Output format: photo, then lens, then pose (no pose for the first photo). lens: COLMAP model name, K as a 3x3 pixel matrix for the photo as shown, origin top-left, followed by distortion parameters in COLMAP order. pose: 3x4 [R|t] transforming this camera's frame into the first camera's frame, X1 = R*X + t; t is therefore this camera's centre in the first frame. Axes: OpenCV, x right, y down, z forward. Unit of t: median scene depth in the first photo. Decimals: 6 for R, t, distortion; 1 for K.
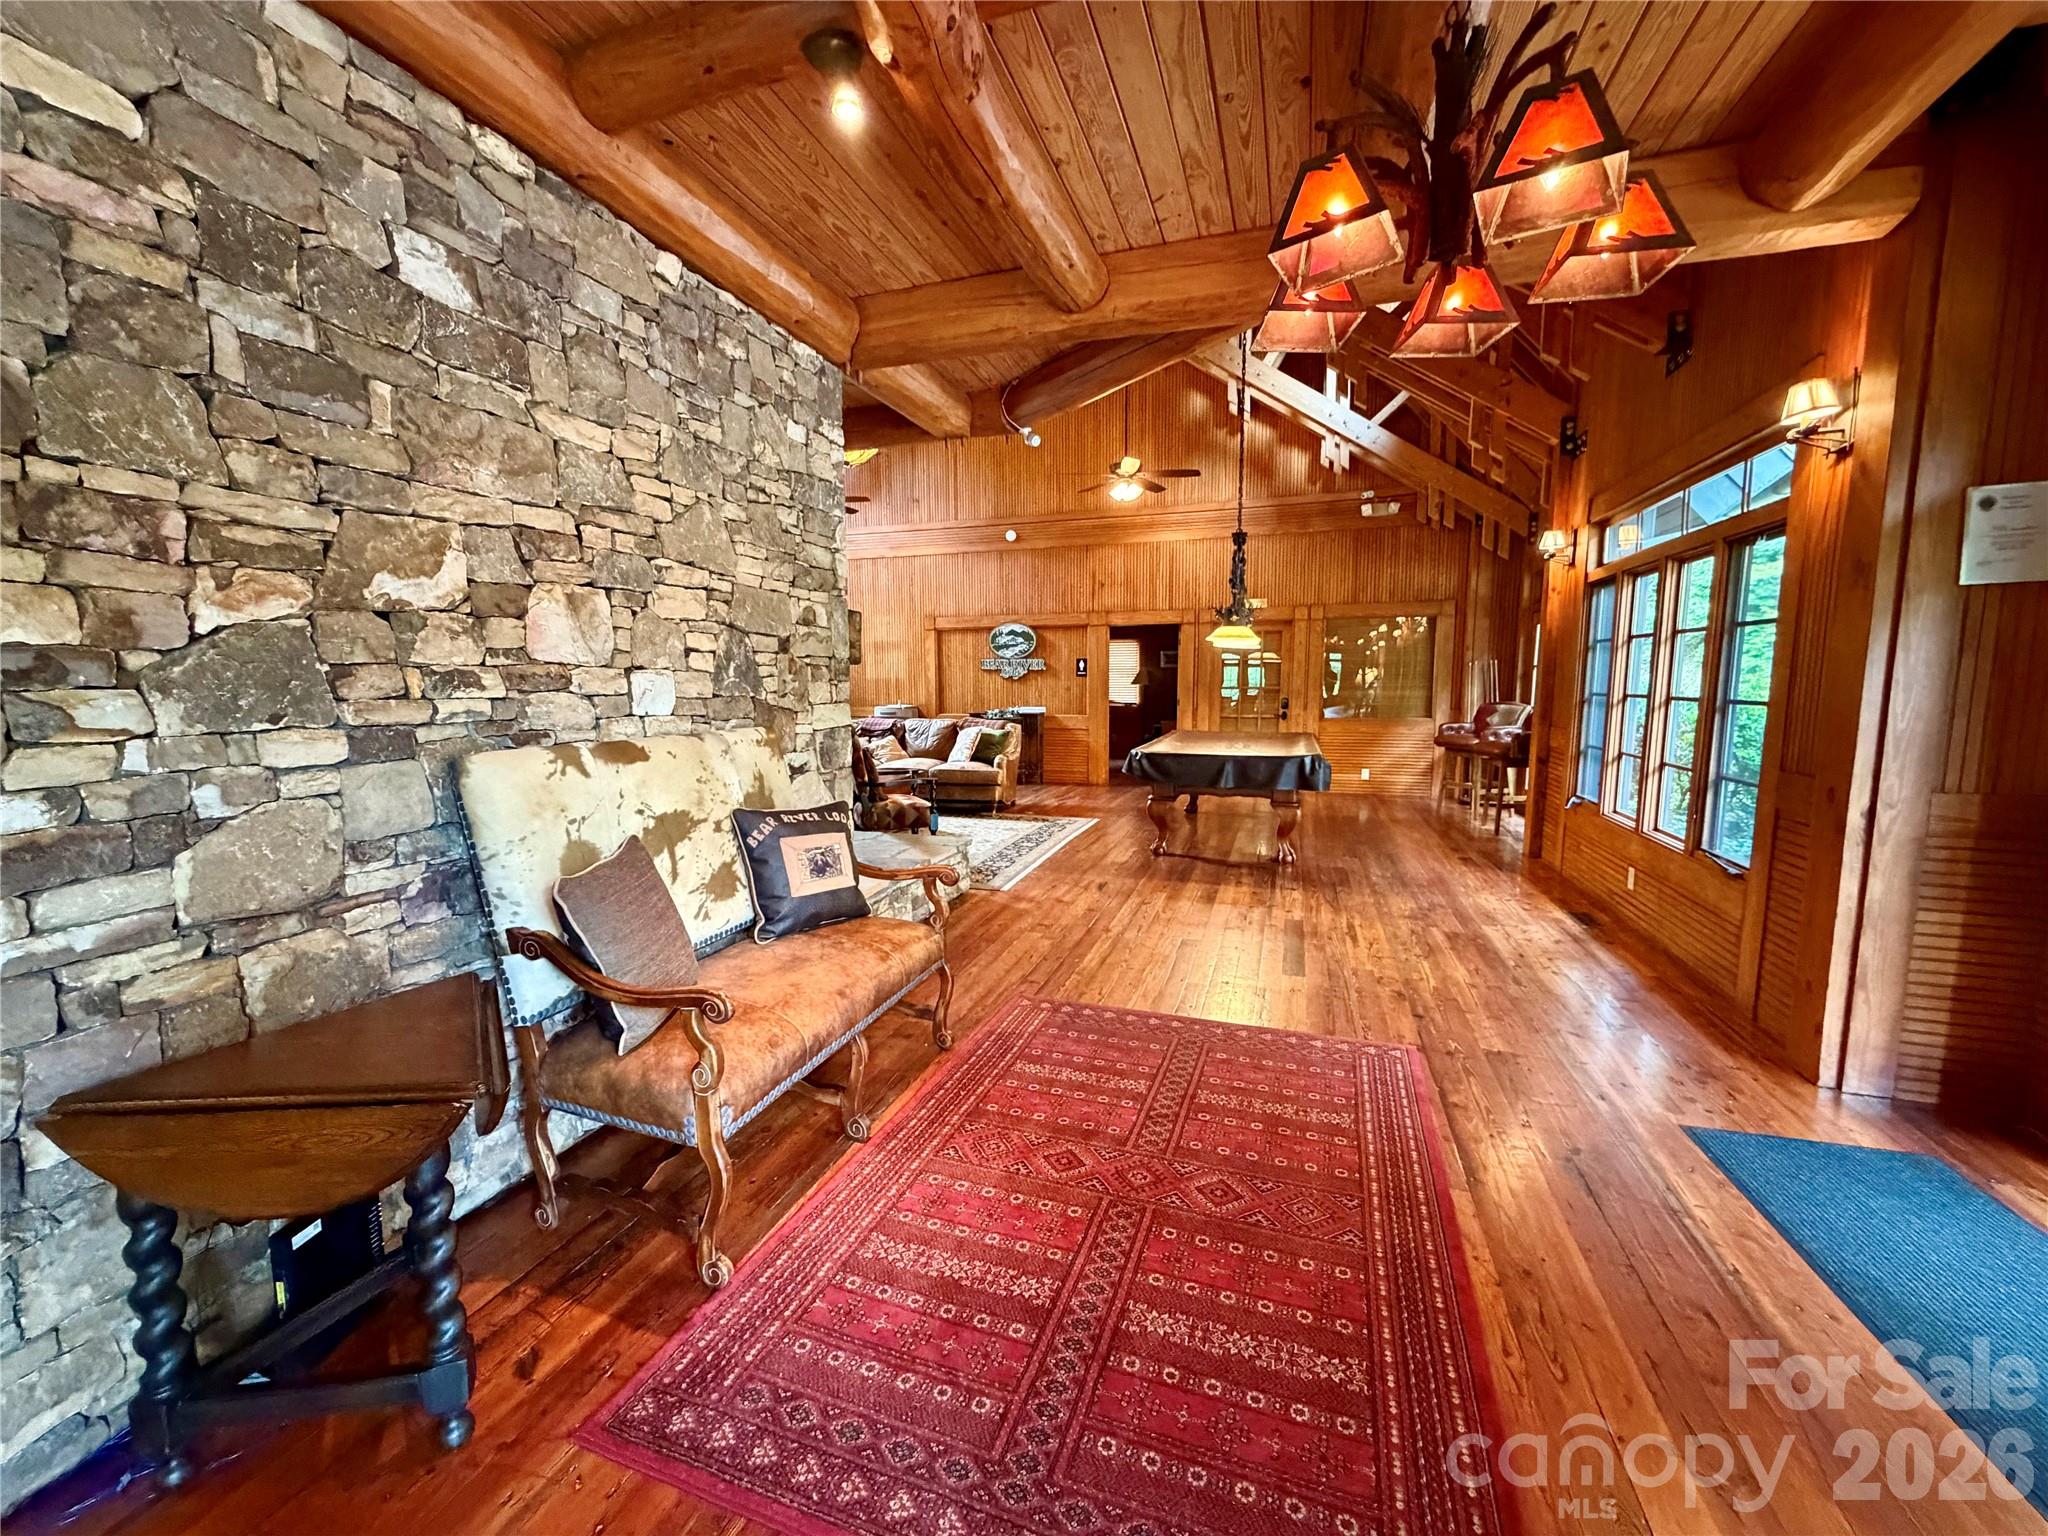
lens RADIAL K [[815.2, 0, 1016.2], [0, 815.2, 772.6], [0, 0, 1]] dist [-0.001033, 0.000032]
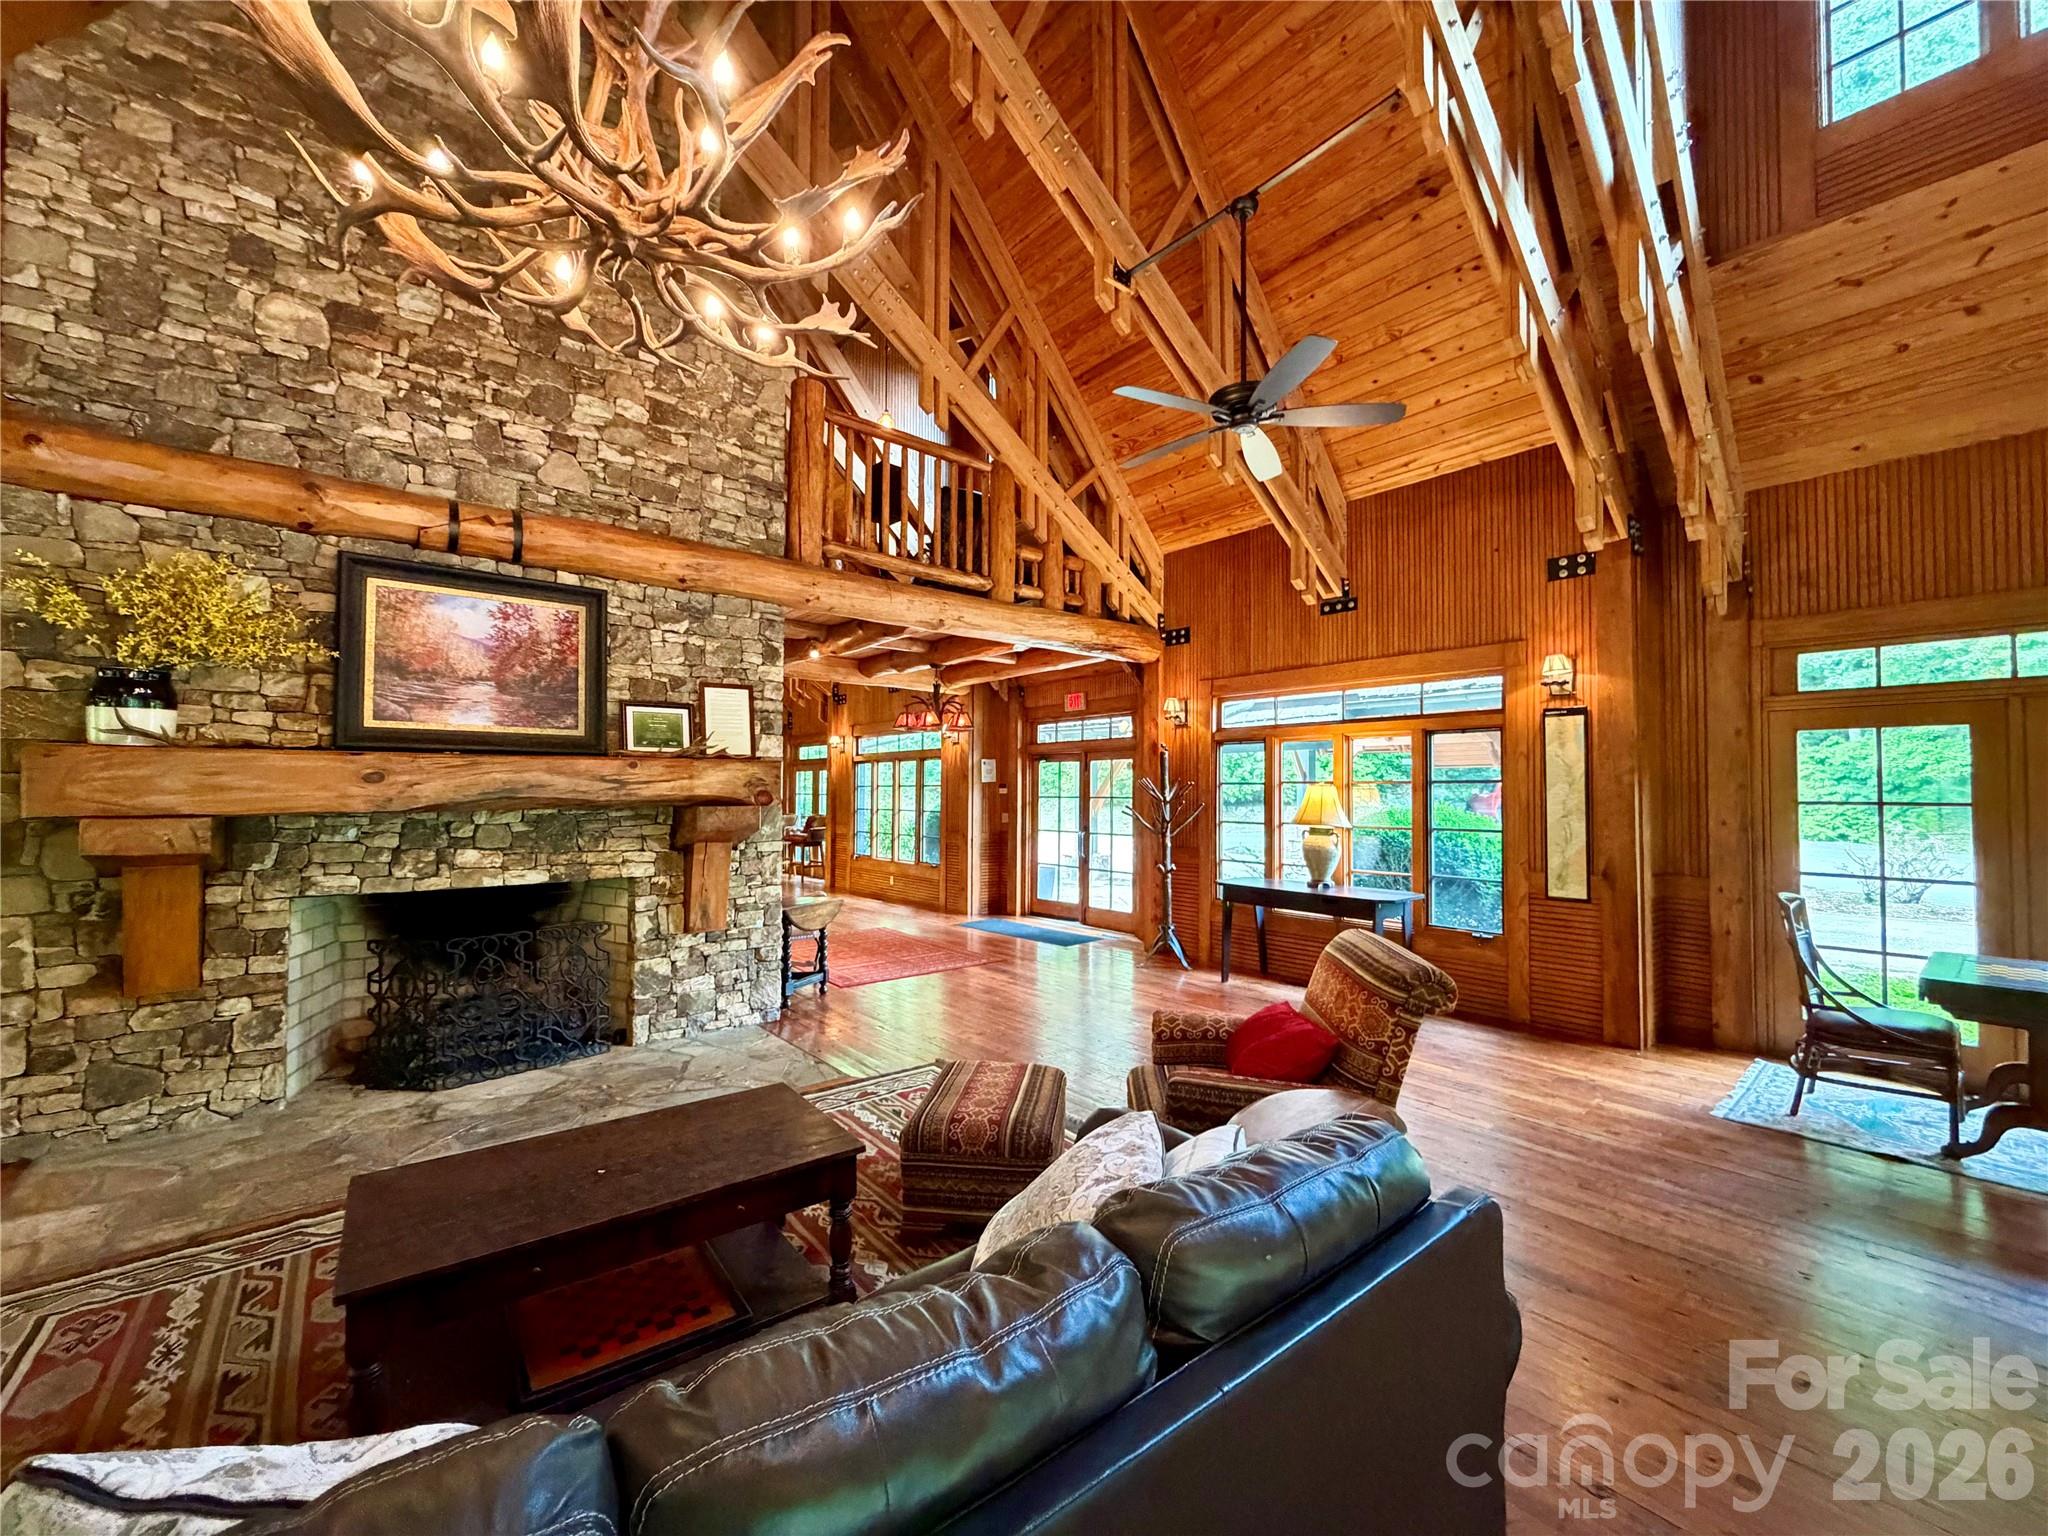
lens RADIAL K [[815.2, 0, 1019.6], [0, 815.2, 768.9], [0, 0, 1]] dist [-0.001033, 0.000032]
pose [[0.519581, 0.027432, 0.853980, -0.635120], [0.094423, 0.991519, -0.089299, 0.025975], [-0.849188, 0.127033, 0.512585, -0.358258]]
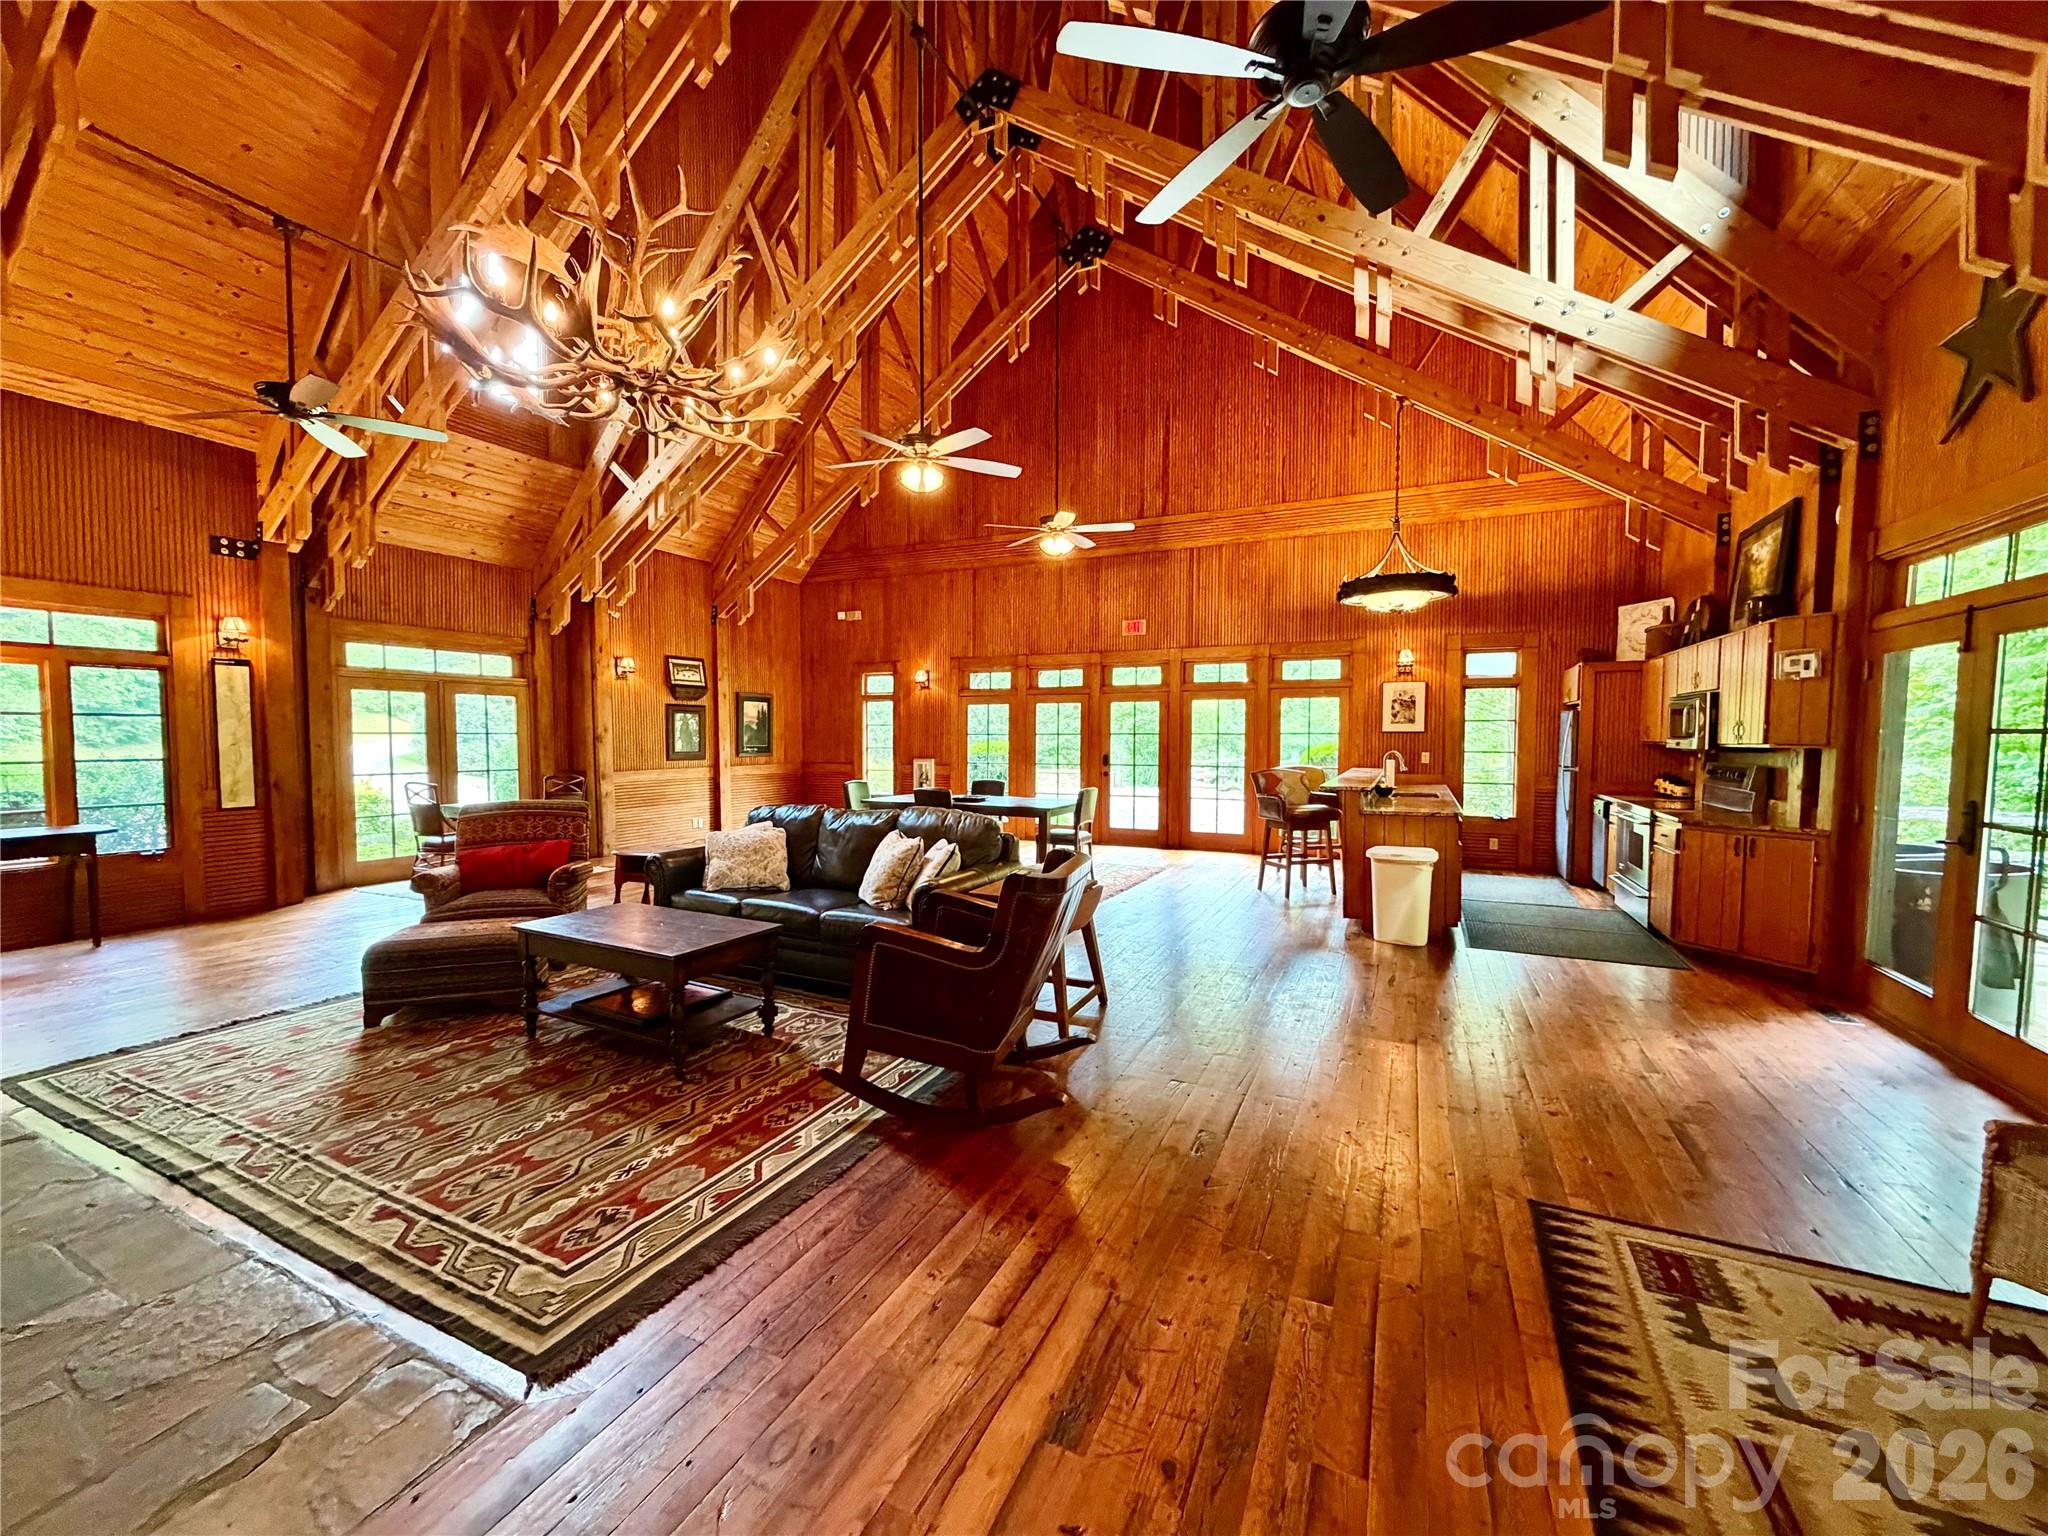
lens RADIAL K [[815.2, 0, 1019.3], [0, 815.2, 770.0], [0, 0, 1]] dist [-0.001033, 0.000032]
pose [[-0.993684, -0.001028, 0.112206, -0.732104], [0.016488, 0.987766, 0.155071, -0.036950], [-0.110993, 0.155942, -0.981510, 0.275807]]
